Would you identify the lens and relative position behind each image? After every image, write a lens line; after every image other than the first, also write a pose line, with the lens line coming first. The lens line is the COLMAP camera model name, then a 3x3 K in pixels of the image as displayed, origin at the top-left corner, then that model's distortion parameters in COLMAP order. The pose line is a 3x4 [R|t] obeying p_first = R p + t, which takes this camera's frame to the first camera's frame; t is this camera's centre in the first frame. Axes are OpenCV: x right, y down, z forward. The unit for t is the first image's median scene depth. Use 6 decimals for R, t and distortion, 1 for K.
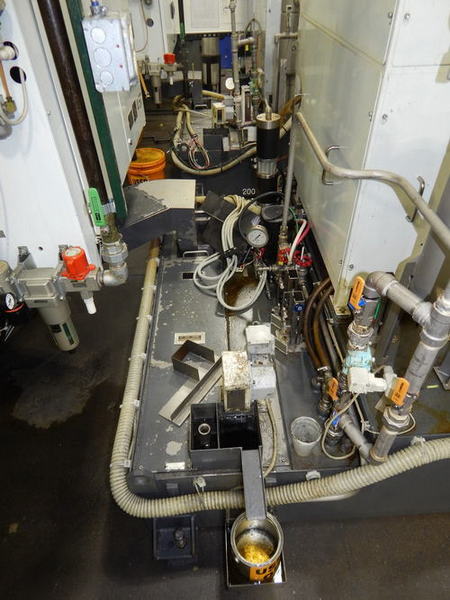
lens RADIAL K [[396.2, 0, 226.4], [0, 396.2, 300.5], [0, 0, 1]] dist [0.002813, -0.000410]
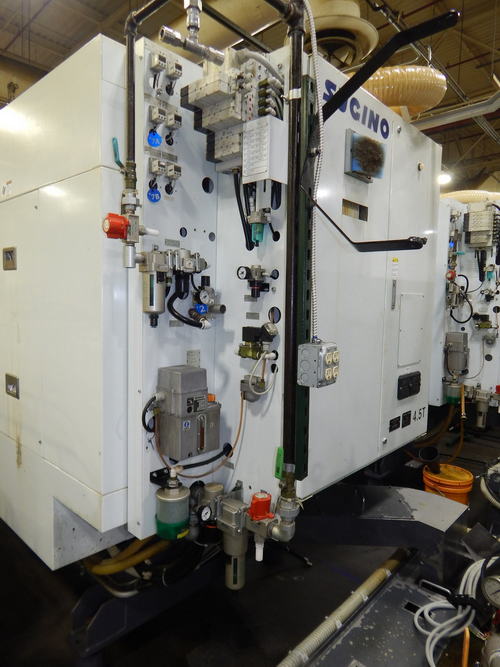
lens RADIAL K [[440.4, 0, 250.2], [0, 440.4, 332.8], [0, 0, 1]] dist [0.002813, -0.000410]
pose [[0.700145, 0.085350, -0.708881, 0.270901], [-0.493175, 0.775746, -0.393696, 0.020855], [0.516309, 0.625247, 0.585228, -0.062650]]
